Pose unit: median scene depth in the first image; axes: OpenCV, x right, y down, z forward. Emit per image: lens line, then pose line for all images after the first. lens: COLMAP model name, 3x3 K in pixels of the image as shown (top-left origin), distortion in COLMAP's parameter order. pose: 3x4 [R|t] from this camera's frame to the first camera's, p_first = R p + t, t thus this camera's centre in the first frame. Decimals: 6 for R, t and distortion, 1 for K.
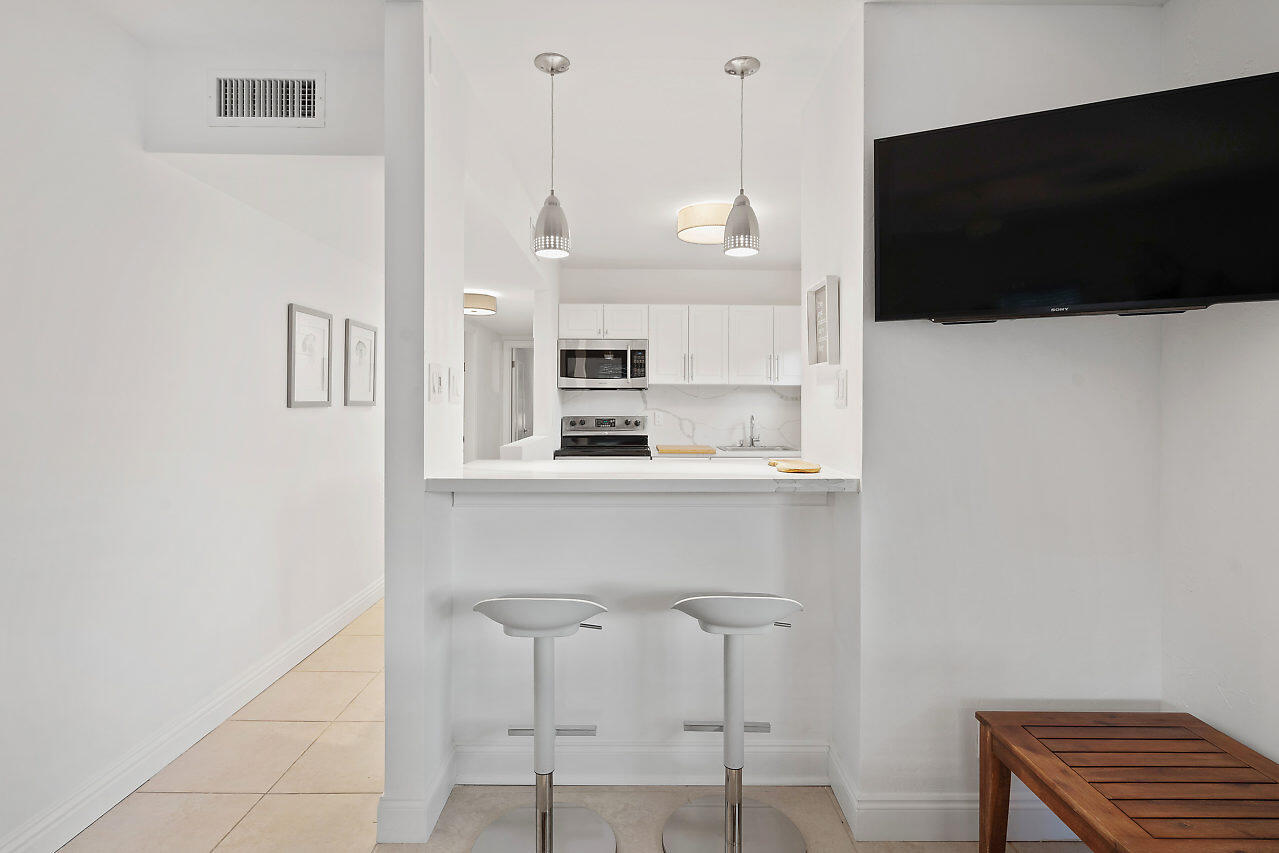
lens RADIAL K [[659.2, 0, 642.3], [0, 659.2, 404.2], [0, 0, 1]] dist [0.015145, 0.000231]
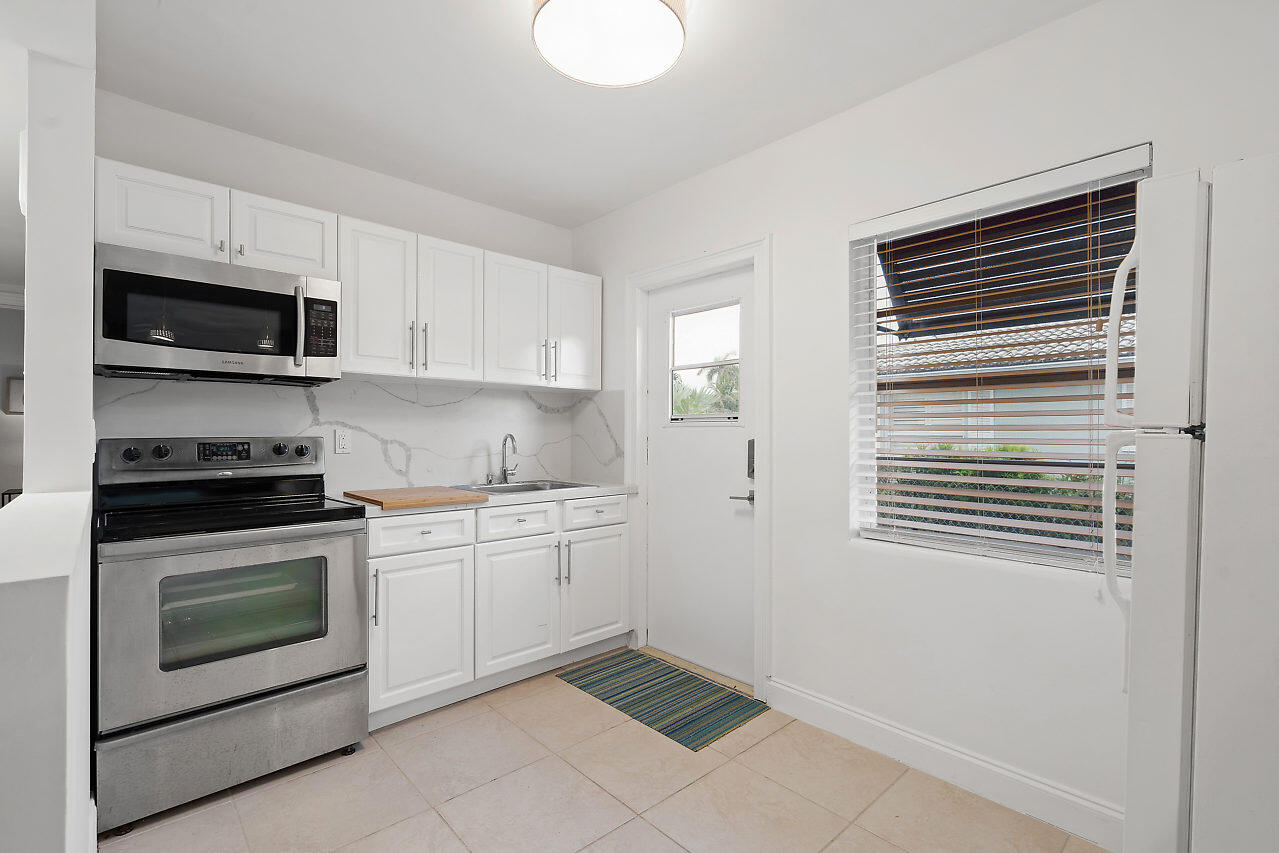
lens RADIAL K [[587.7, 0, 635.3], [0, 587.7, 432.8], [0, 0, 1]] dist [-0.002477, 0.000235]
pose [[0.739578, -0.002166, 0.673067, -0.120715], [-0.001347, 0.999988, 0.004697, 0.012565], [-0.673069, -0.004381, 0.739566, 0.499004]]
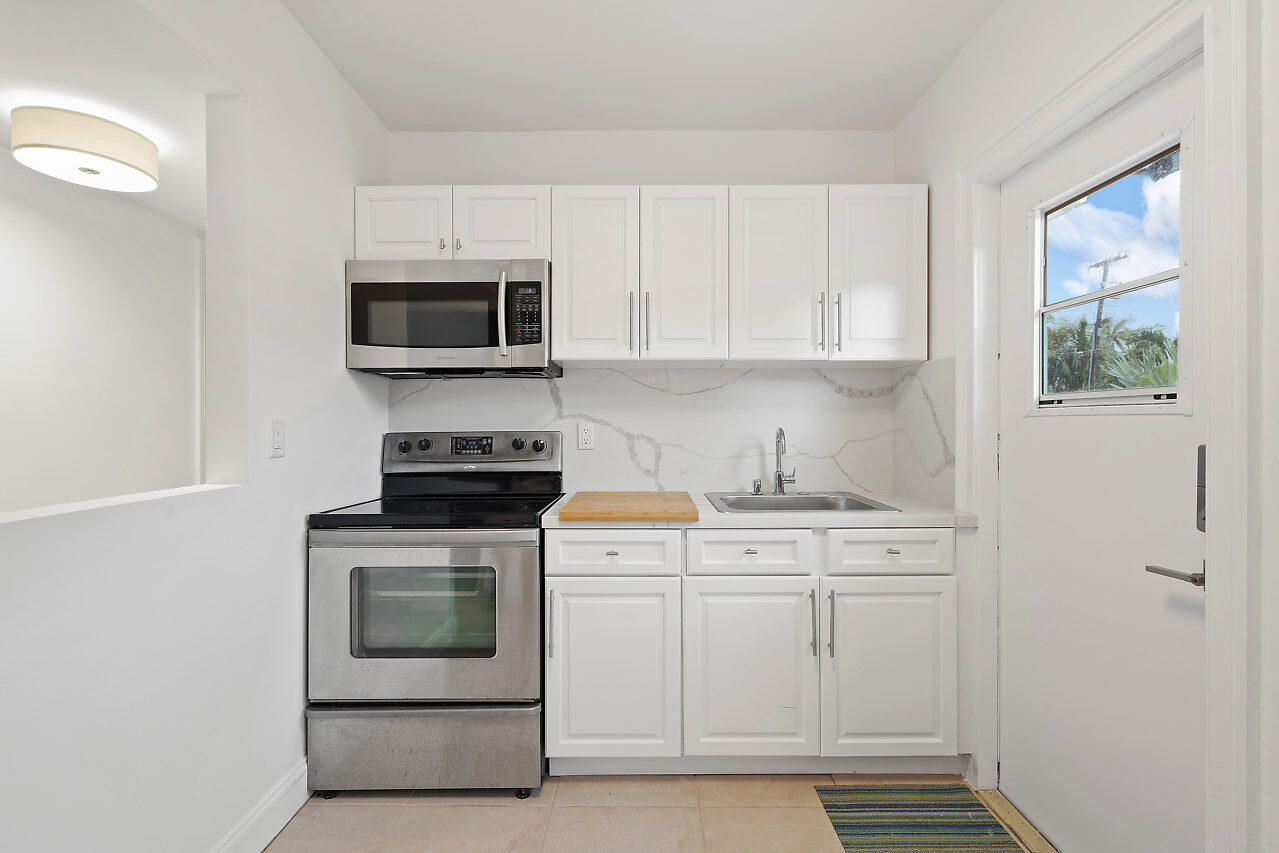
lens RADIAL K [[587.7, 0, 645.9], [0, 587.7, 422.9], [0, 0, 1]] dist [-0.002477, 0.000235]
pose [[0.999842, -0.006548, -0.016506, 0.077540], [0.006659, 0.999956, 0.006657, 0.009755], [0.016461, -0.006765, 0.999842, 0.577000]]
